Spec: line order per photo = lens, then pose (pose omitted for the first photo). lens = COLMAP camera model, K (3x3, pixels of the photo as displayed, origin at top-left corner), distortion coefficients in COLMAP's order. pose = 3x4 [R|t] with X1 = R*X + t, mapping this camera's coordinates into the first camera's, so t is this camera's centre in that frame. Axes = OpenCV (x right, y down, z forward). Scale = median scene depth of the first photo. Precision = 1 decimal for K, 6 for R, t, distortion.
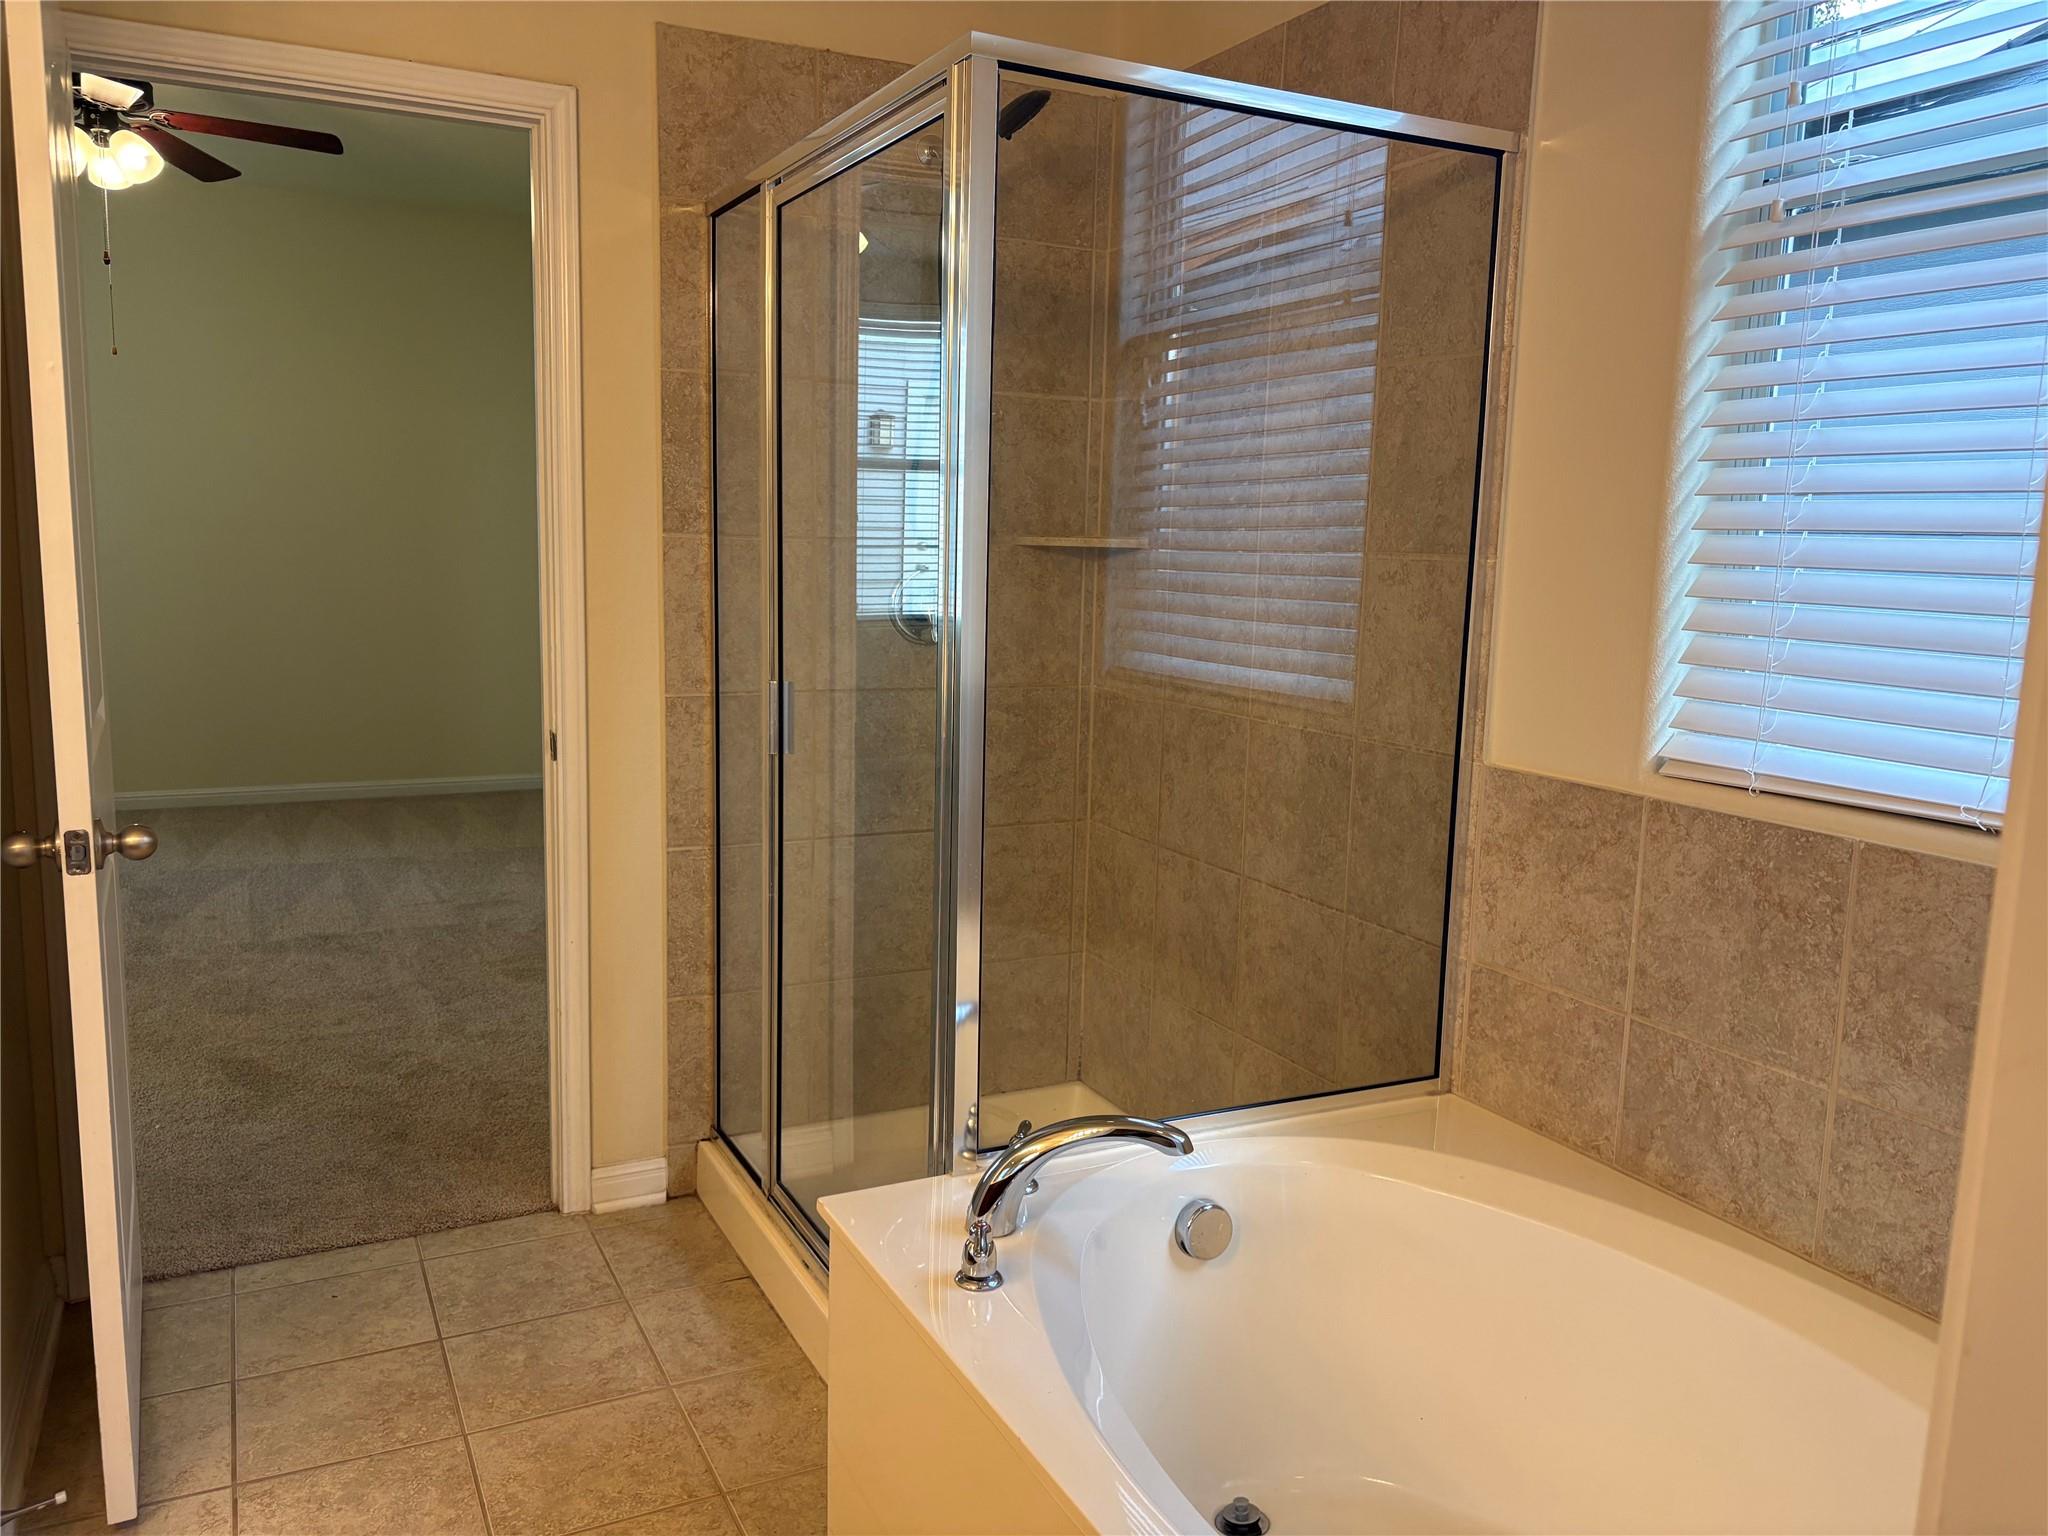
lens RADIAL K [[1563.4, 0, 1035.8], [0, 1563.4, 762.8], [0, 0, 1]] dist [0.026983, -0.025873]
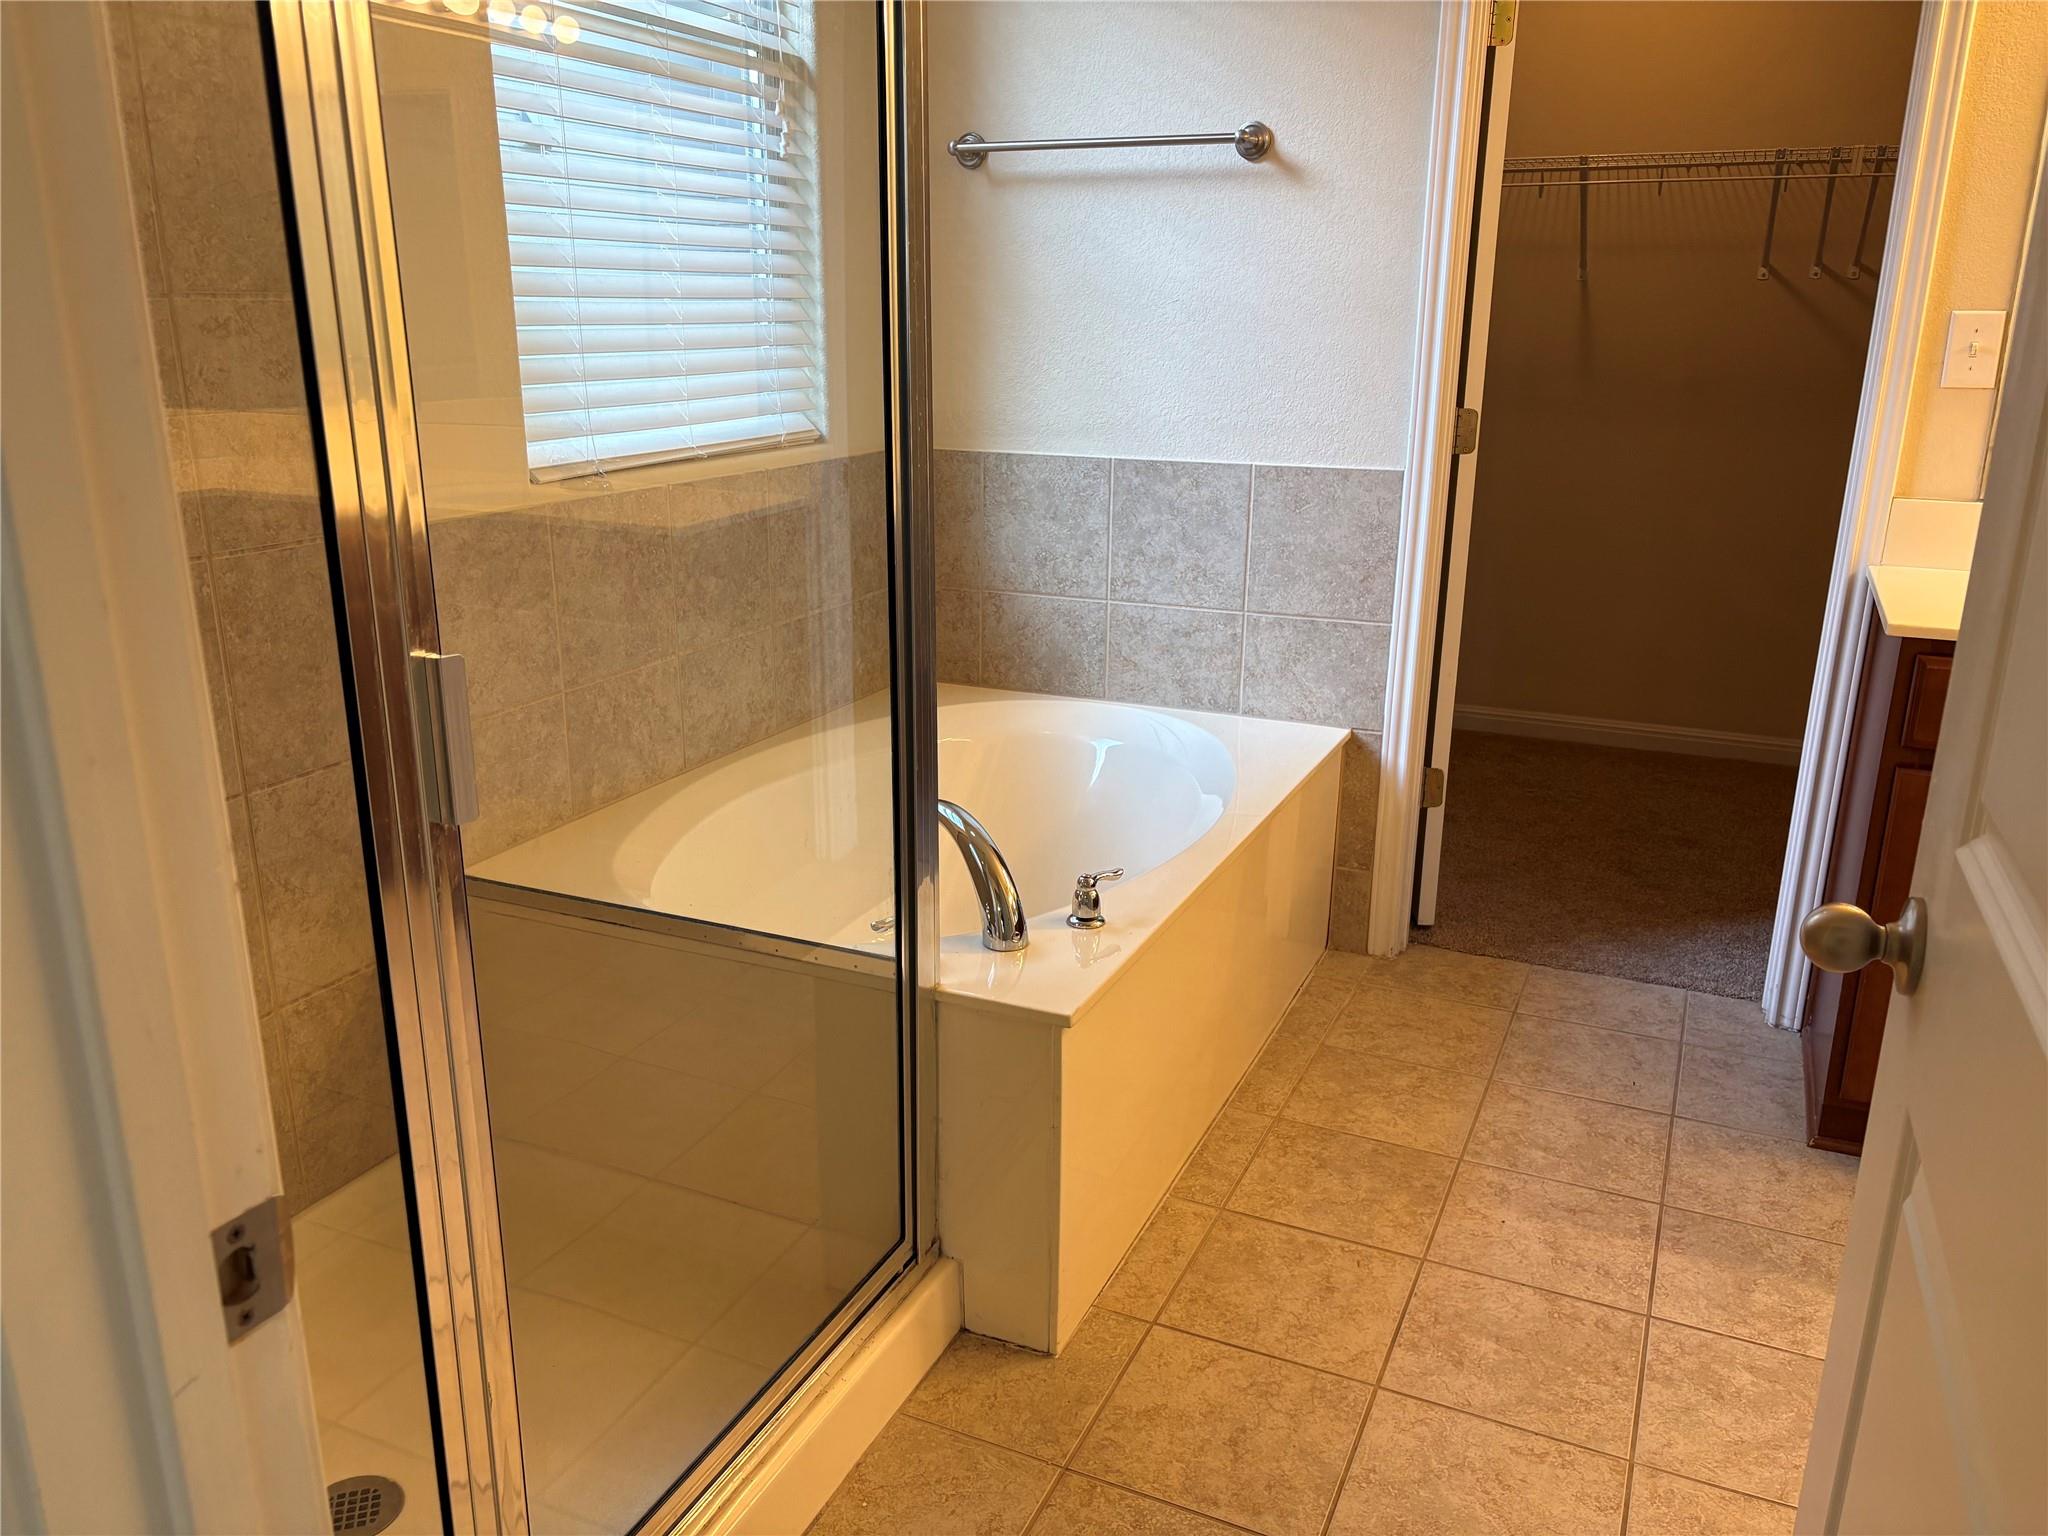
lens RADIAL K [[1563.4, 0, 1025.4], [0, 1563.4, 774.7], [0, 0, 1]] dist [0.026983, -0.025873]
pose [[-0.622076, -0.255039, 0.740254, -0.718984], [0.093506, 0.914494, 0.393647, -0.211397], [-0.777353, 0.314096, -0.545037, 1.365418]]
